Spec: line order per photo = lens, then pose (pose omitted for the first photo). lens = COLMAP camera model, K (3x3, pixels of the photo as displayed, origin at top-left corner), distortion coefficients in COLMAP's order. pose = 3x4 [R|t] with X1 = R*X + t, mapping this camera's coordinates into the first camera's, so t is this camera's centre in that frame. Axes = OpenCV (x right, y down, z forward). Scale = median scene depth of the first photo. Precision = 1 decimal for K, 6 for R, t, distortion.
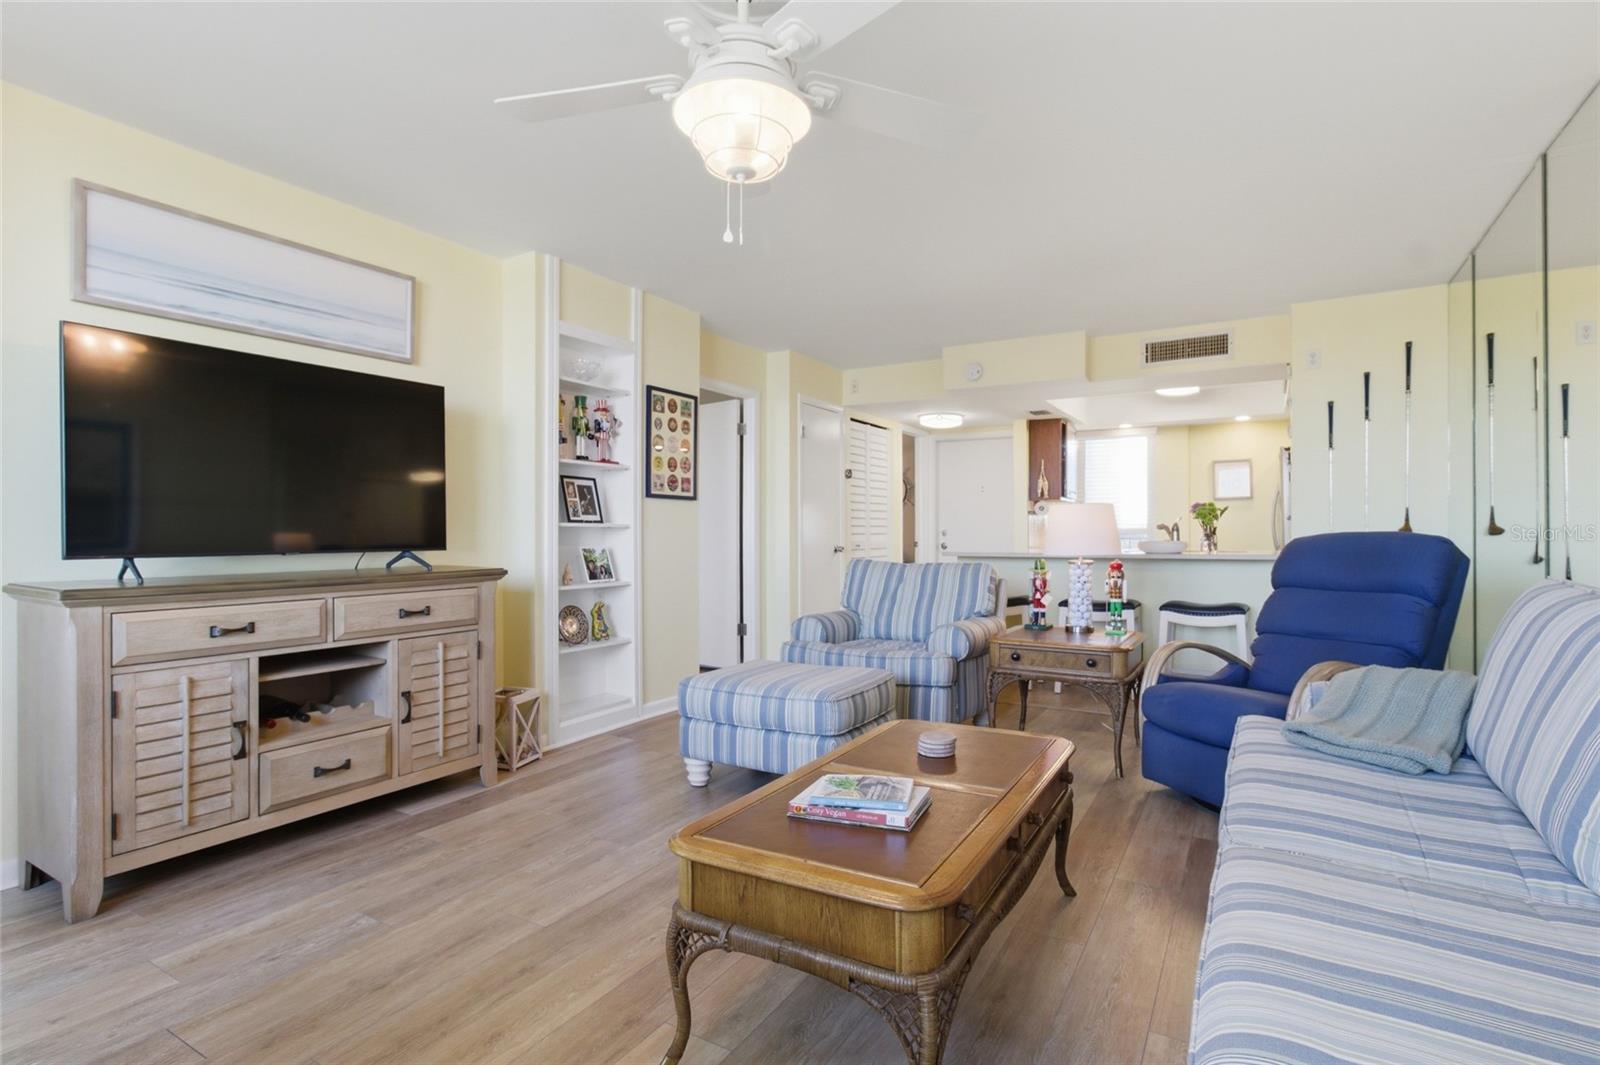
lens RADIAL K [[770.4, 0, 805.2], [0, 770.4, 533.1], [0, 0, 1]] dist [-0.010193, 0.007161]
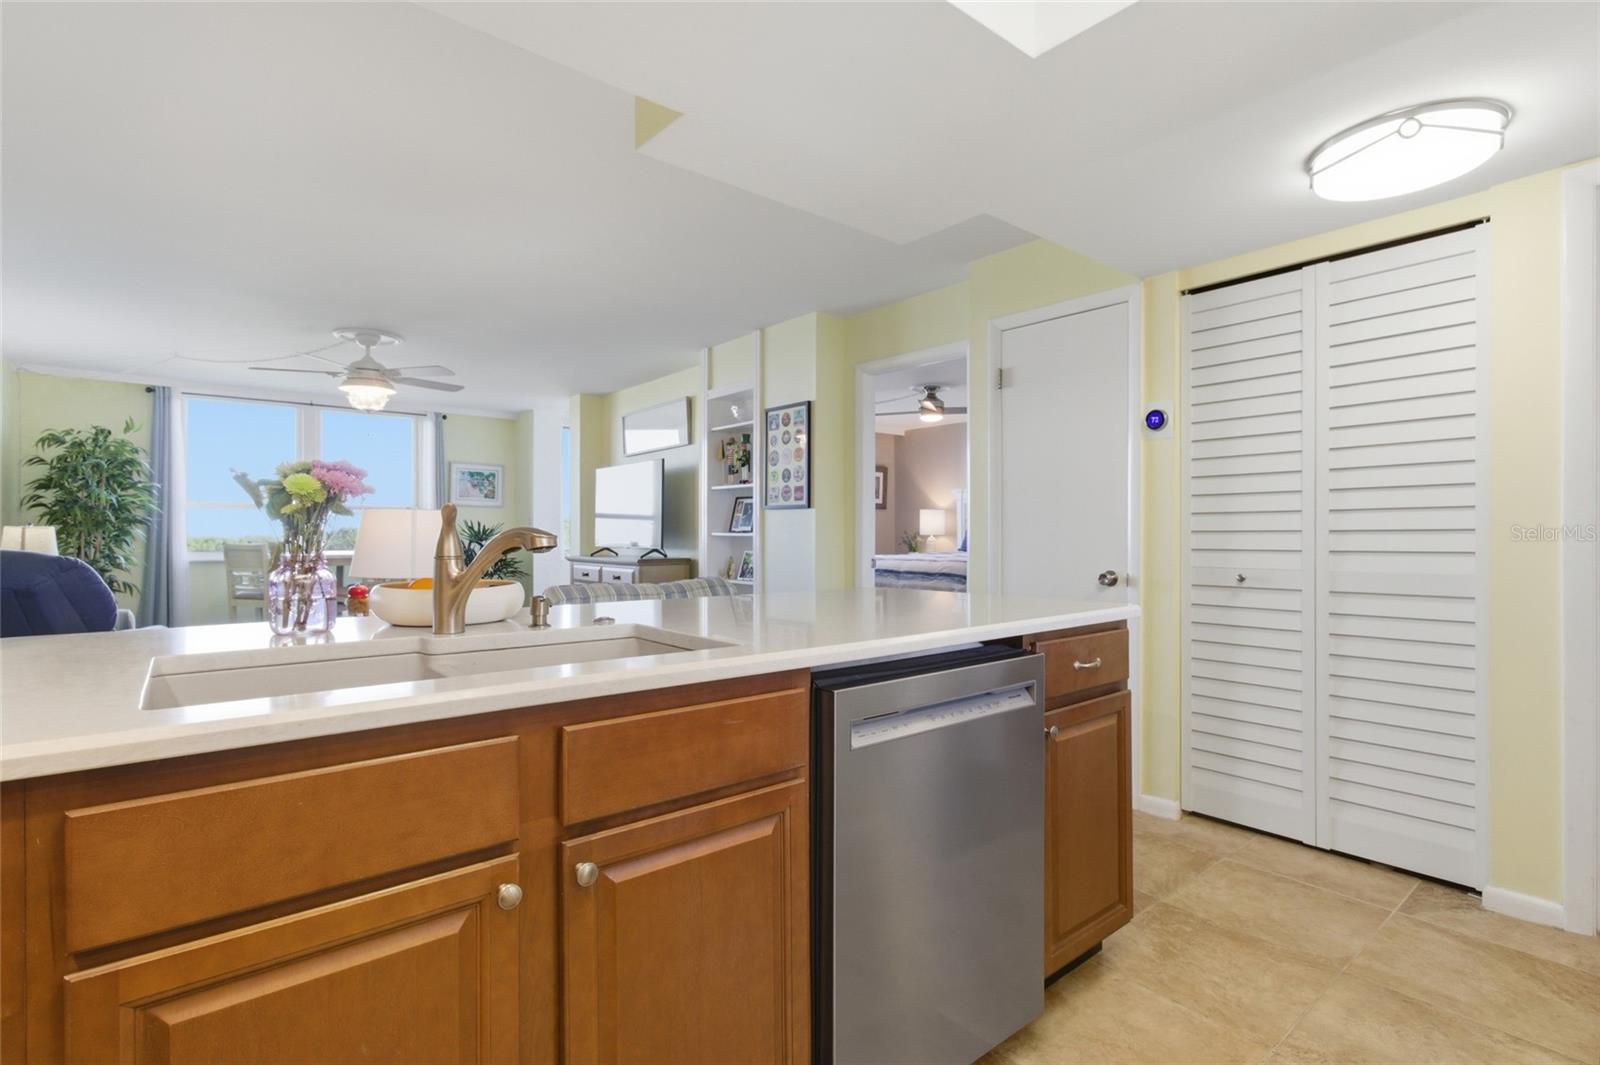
lens RADIAL K [[770.4, 0, 807.7], [0, 770.4, 527.6], [0, 0, 1]] dist [-0.010193, 0.007161]
pose [[-0.329739, -0.004096, -0.944063, 0.816297], [0.001469, 0.999987, -0.004851, -0.013351], [0.944071, -0.002987, -0.329729, 1.388671]]
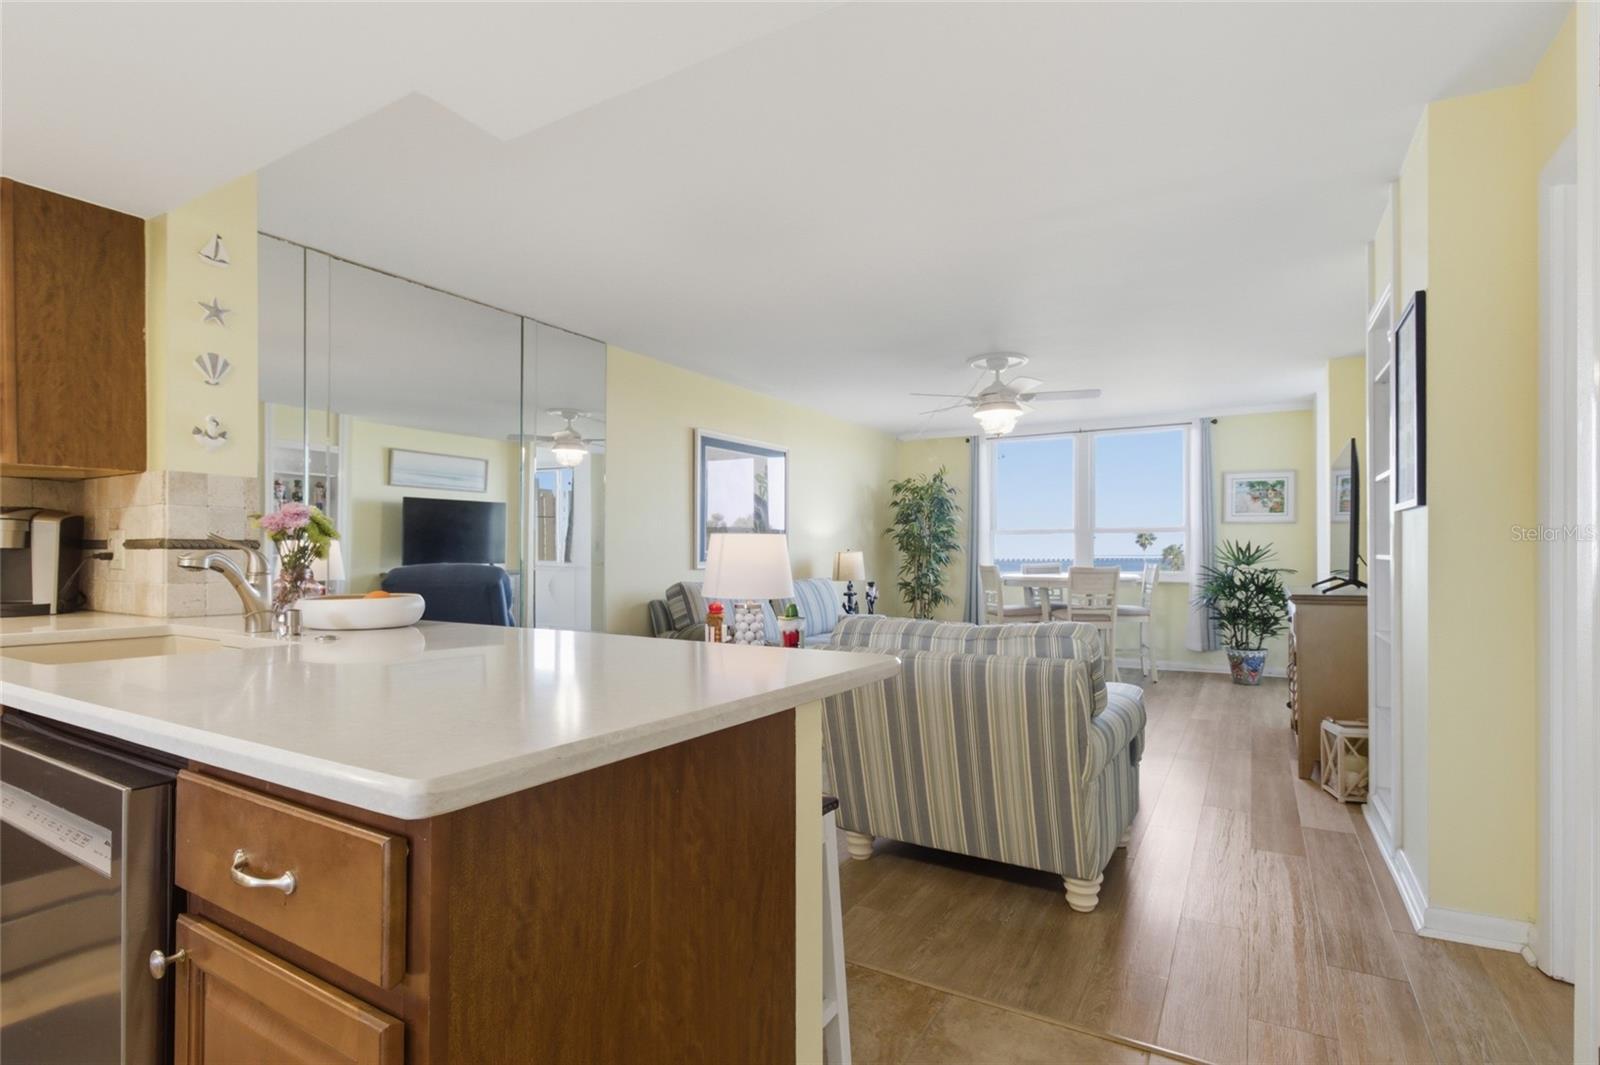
lens RADIAL K [[770.4, 0, 805.0], [0, 770.4, 551.1], [0, 0, 1]] dist [-0.010193, 0.007161]
pose [[-0.999886, 0.003232, -0.014728, 0.264544], [0.003320, 0.999977, -0.005954, -0.011876], [0.014708, -0.006002, -0.999874, 1.547555]]
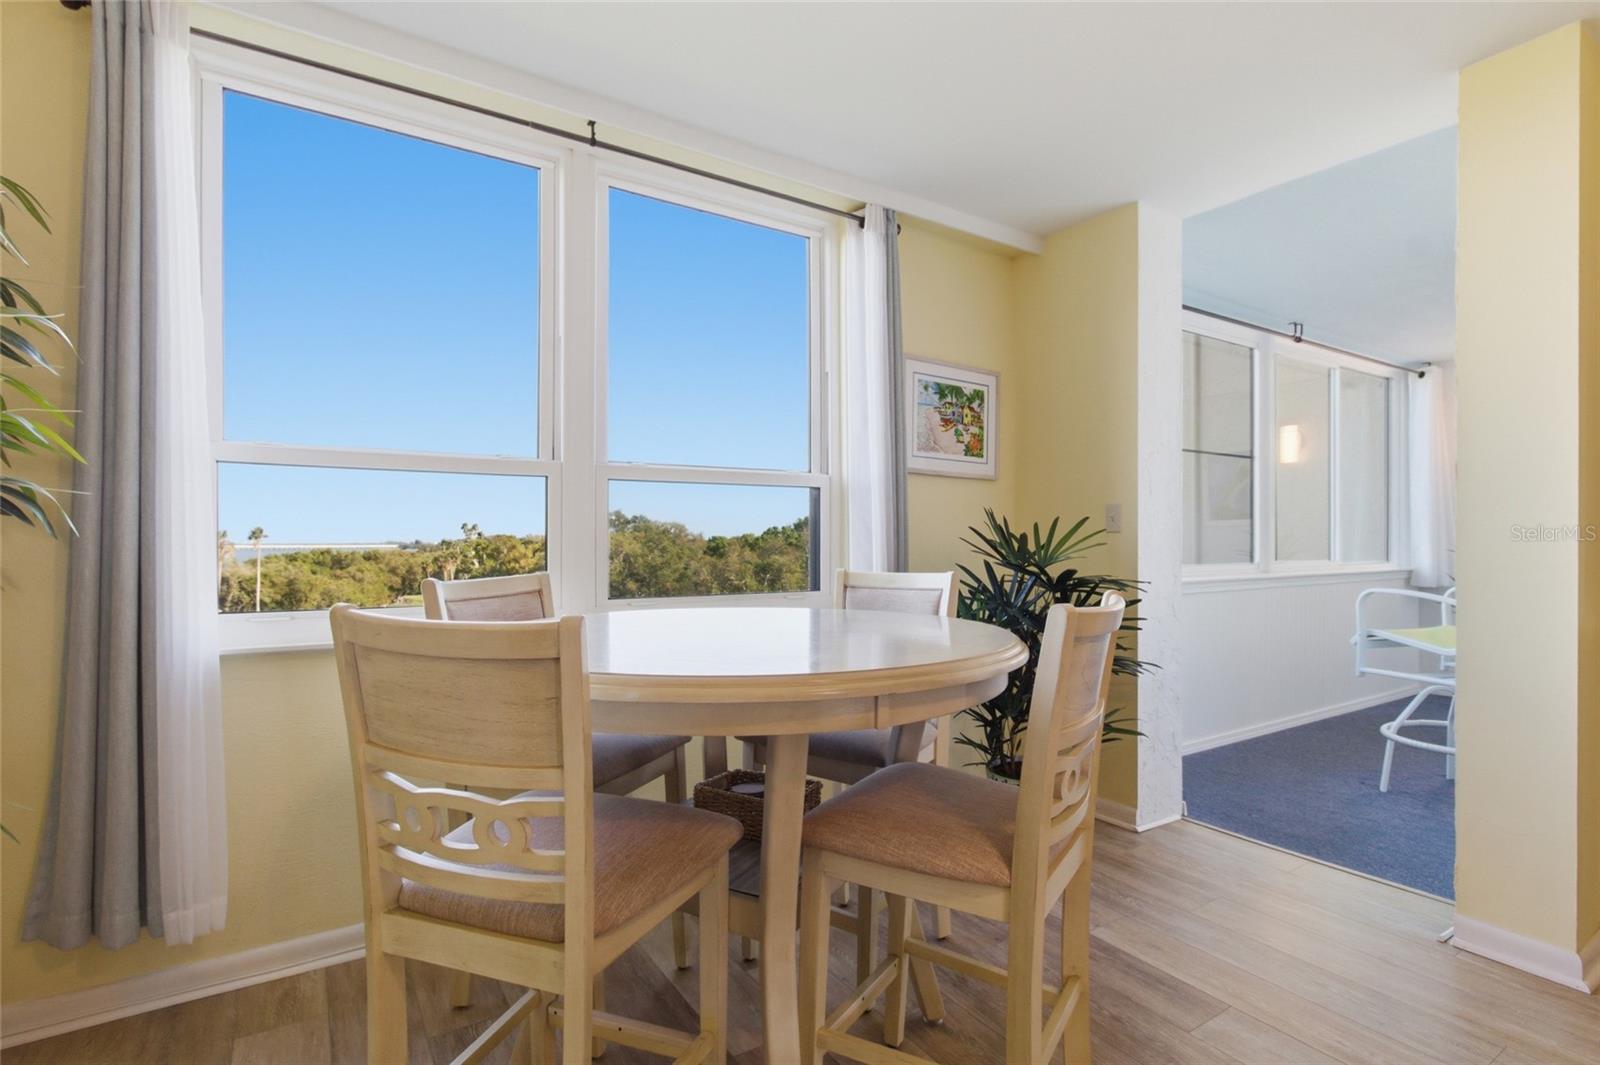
lens RADIAL K [[770.4, 0, 798.2], [0, 770.4, 544.8], [0, 0, 1]] dist [-0.010193, 0.007161]
pose [[-0.431544, 0.005441, -0.902075, 0.039291], [0.002905, 0.999985, 0.004642, -0.014078], [0.902087, -0.000617, -0.431553, 0.212921]]
